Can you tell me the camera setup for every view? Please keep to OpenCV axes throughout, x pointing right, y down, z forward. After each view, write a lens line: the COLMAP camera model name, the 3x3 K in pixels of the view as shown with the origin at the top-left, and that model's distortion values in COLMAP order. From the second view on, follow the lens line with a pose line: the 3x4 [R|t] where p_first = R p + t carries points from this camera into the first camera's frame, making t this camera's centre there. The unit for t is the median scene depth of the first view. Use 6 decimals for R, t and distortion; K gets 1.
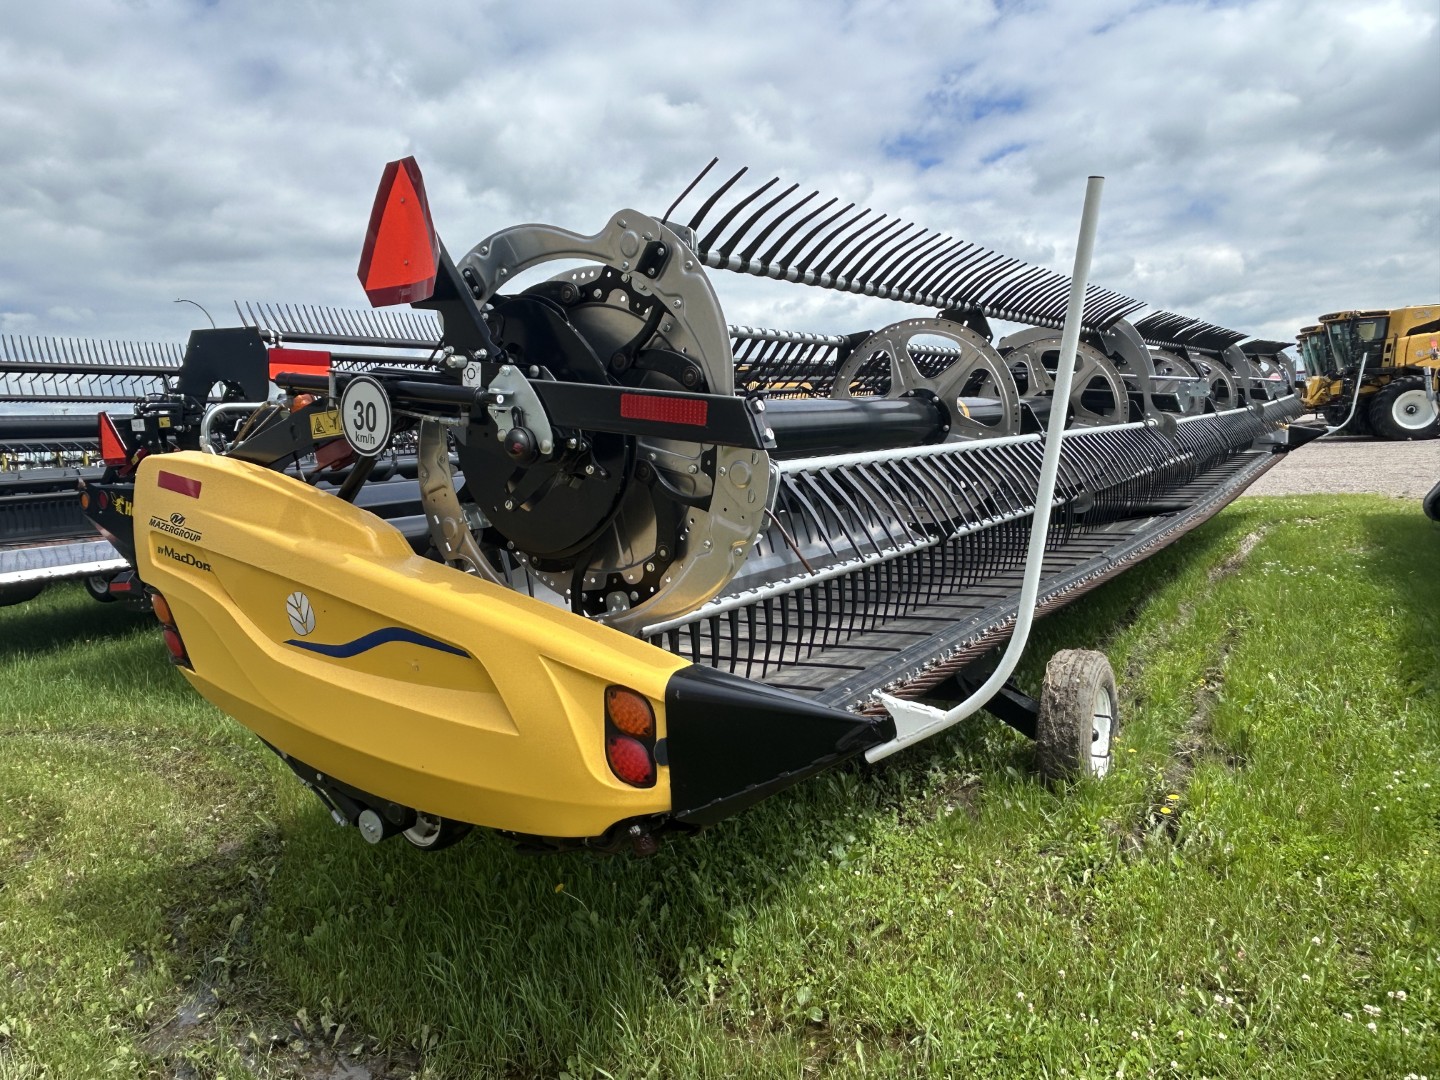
lens RADIAL K [[1025.2, 0, 720.0], [0, 1025.2, 540.0], [0, 0, 1]] dist [0.001836, -0.002268]
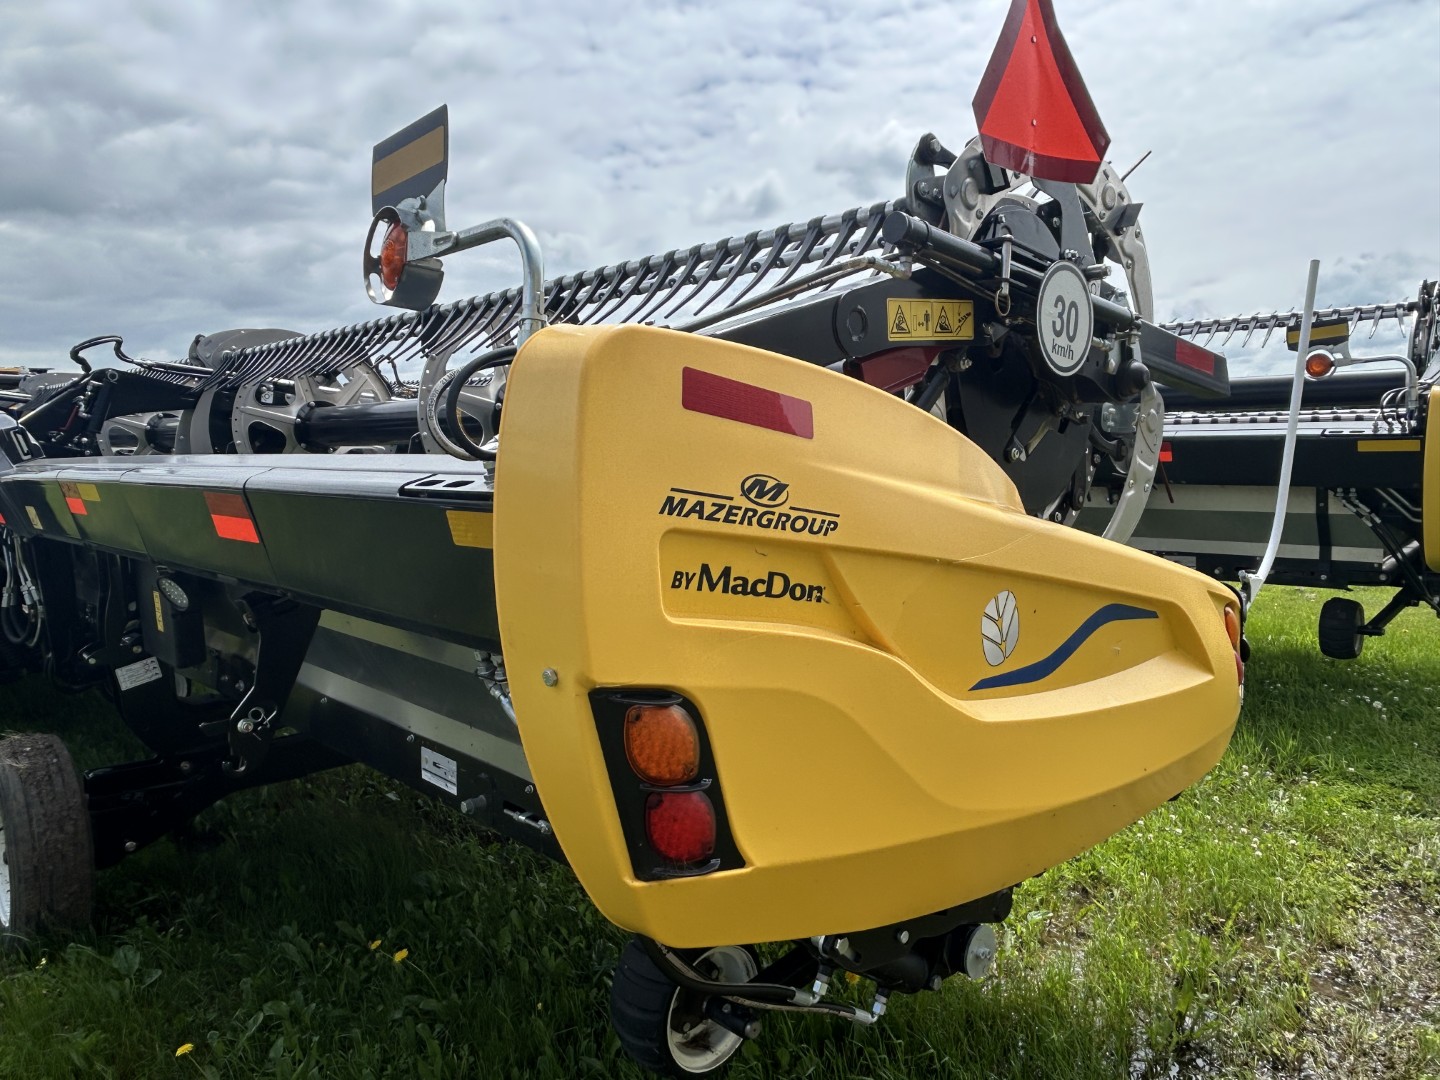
lens RADIAL K [[1025.2, 0, 720.0], [0, 1025.2, 540.0], [0, 0, 1]] dist [0.001836, -0.002268]
pose [[0.220894, -0.050588, 0.973985, -1.018599], [0.118021, 0.992702, 0.024794, -0.013669], [-0.968131, 0.109474, 0.225252, 1.009638]]
